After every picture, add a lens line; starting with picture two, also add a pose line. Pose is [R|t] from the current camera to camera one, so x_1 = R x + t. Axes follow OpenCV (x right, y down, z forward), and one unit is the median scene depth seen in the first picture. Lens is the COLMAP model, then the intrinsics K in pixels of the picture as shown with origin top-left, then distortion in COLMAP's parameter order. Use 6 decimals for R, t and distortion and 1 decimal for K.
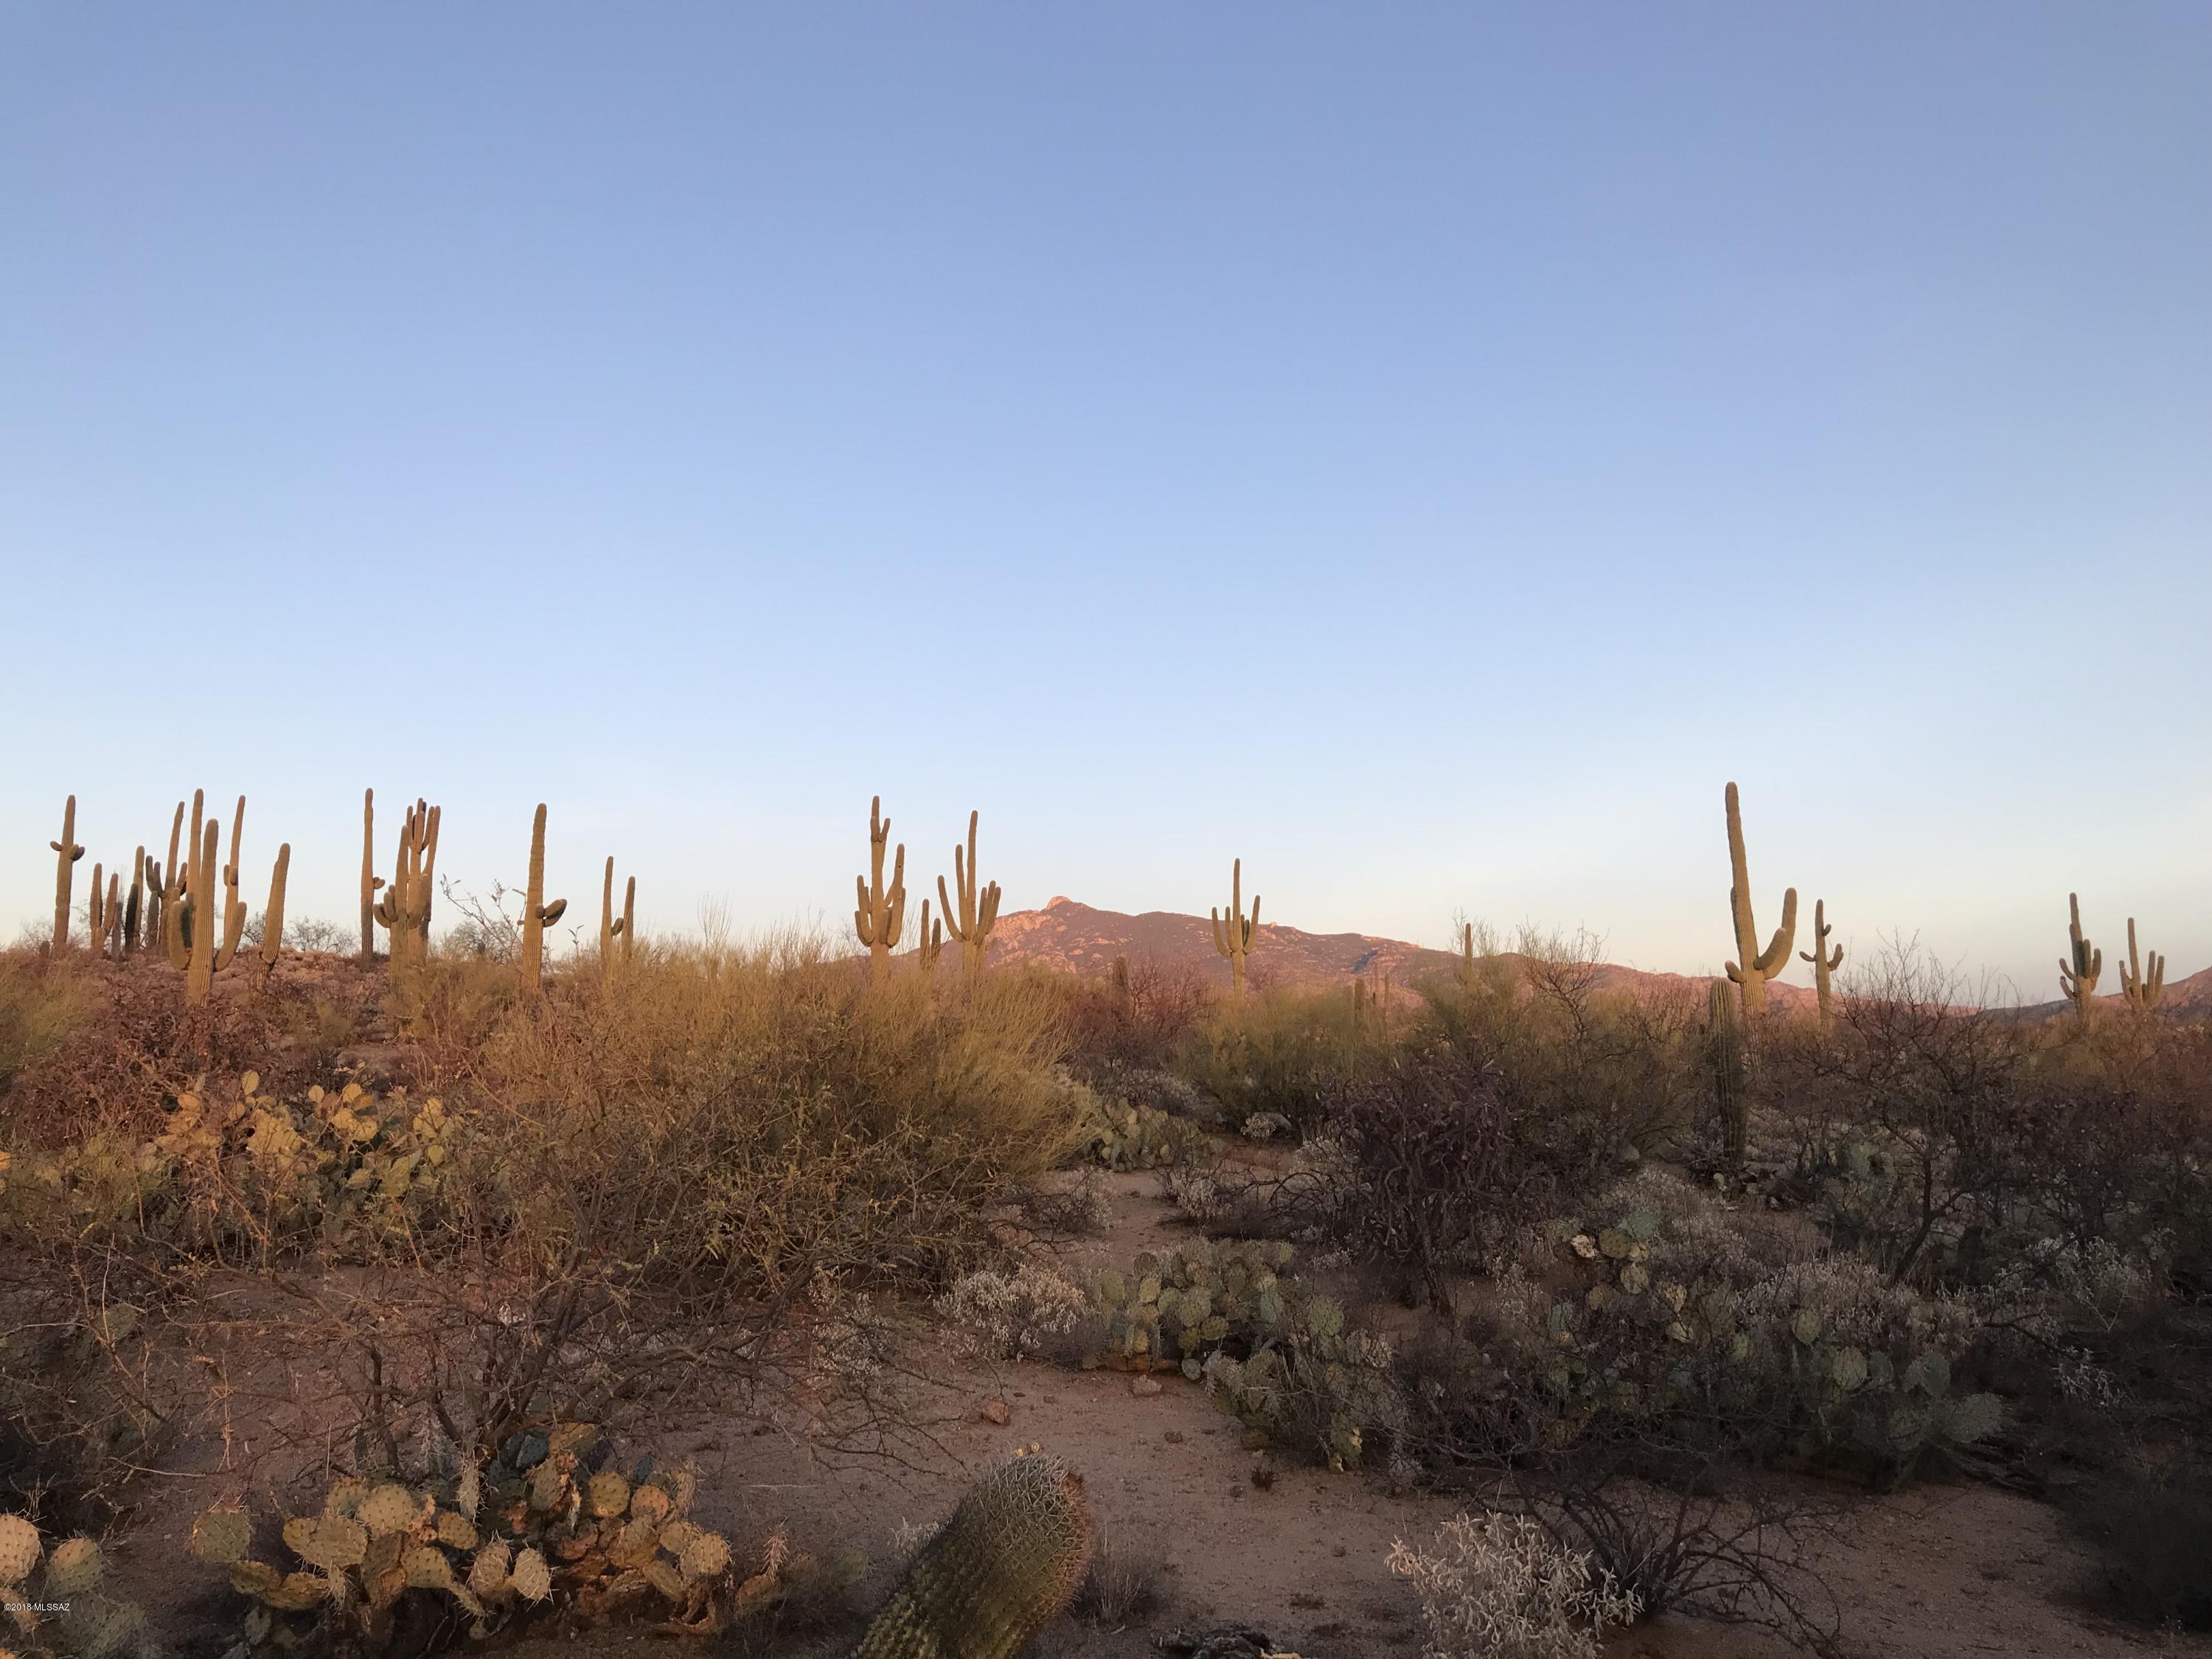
lens RADIAL K [[1956.3, 0, 1106.0], [0, 1956.3, 829.5], [0, 0, 1]] dist [0.042859, -0.016872]
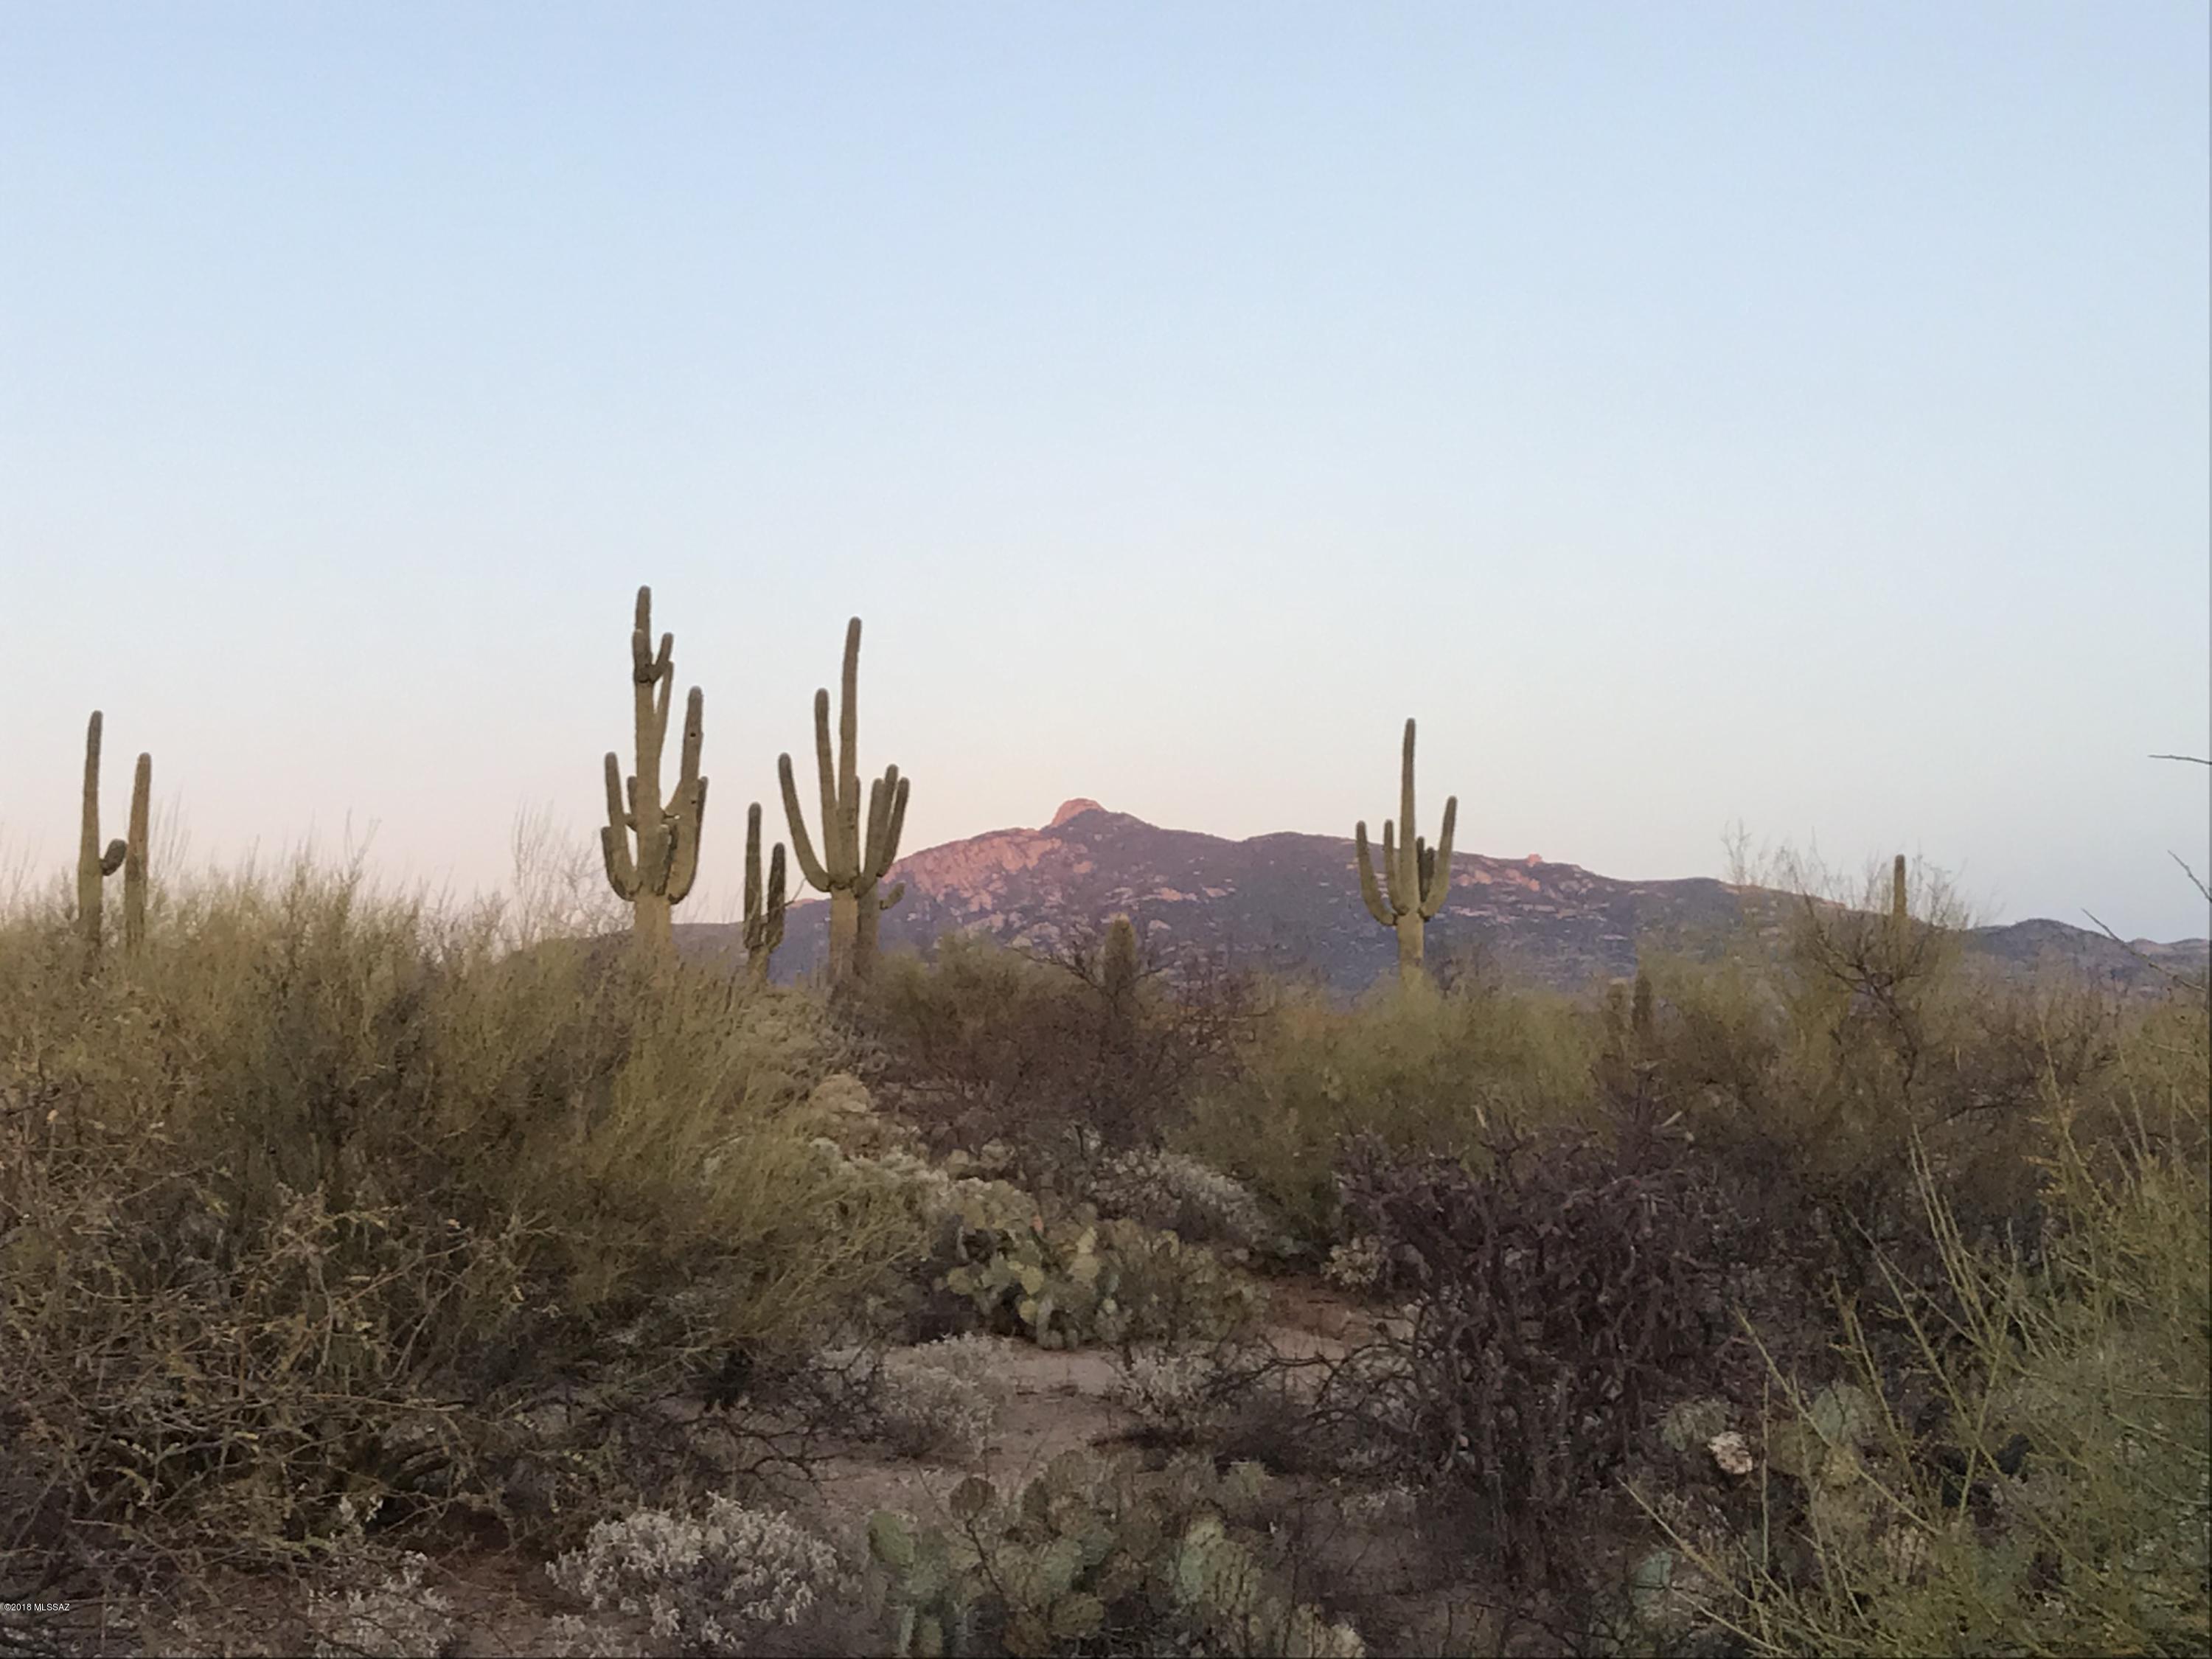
lens RADIAL K [[4249.7, 0, 1106.0], [0, 4249.7, 829.5], [0, 0, 1]] dist [0.103484, 0.106011]
pose [[0.999297, 0.001221, -0.037477, 0.039724], [0.000292, 0.999185, 0.040355, -0.000004], [0.037495, -0.040338, 0.998482, -0.045729]]
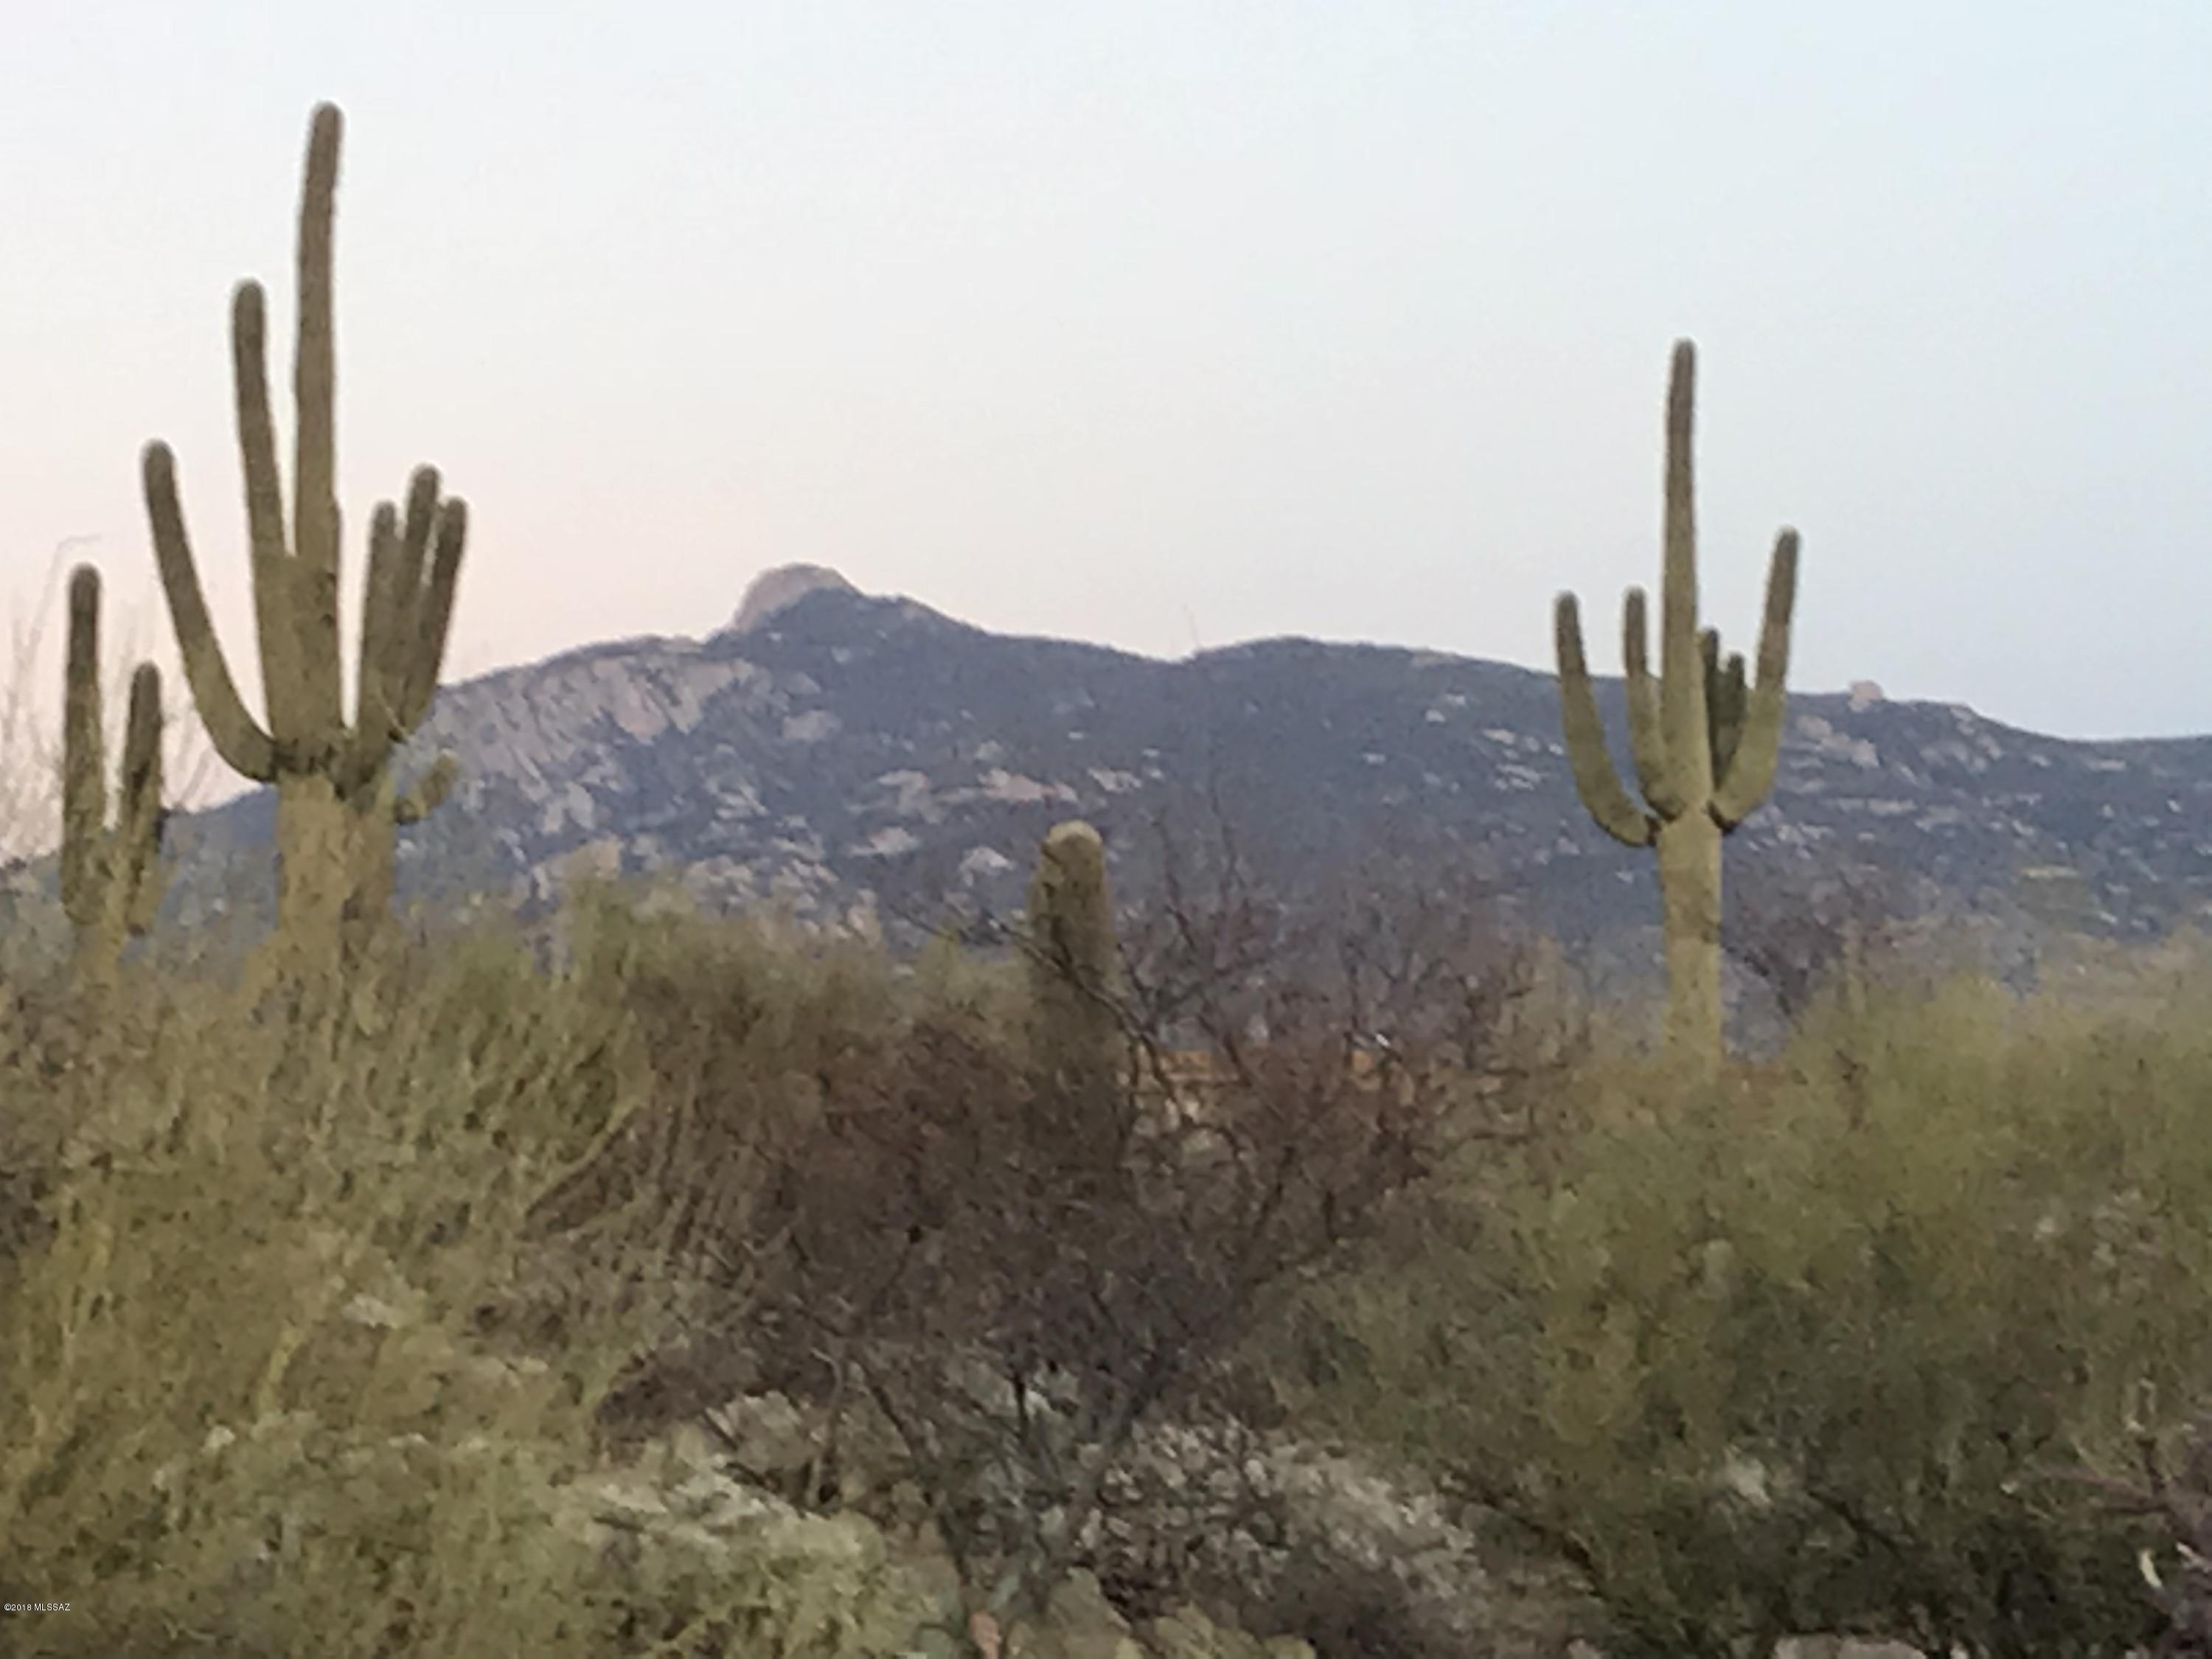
lens RADIAL K [[9308.2, 0, 1106.0], [0, 9308.2, 829.5], [0, 0, 1]] dist [0.113901, 3.456511]
pose [[0.999919, -0.011933, 0.004519, 0.006281], [0.011648, 0.998212, 0.058629, 0.010209], [-0.005210, -0.058572, 0.998270, 0.084564]]
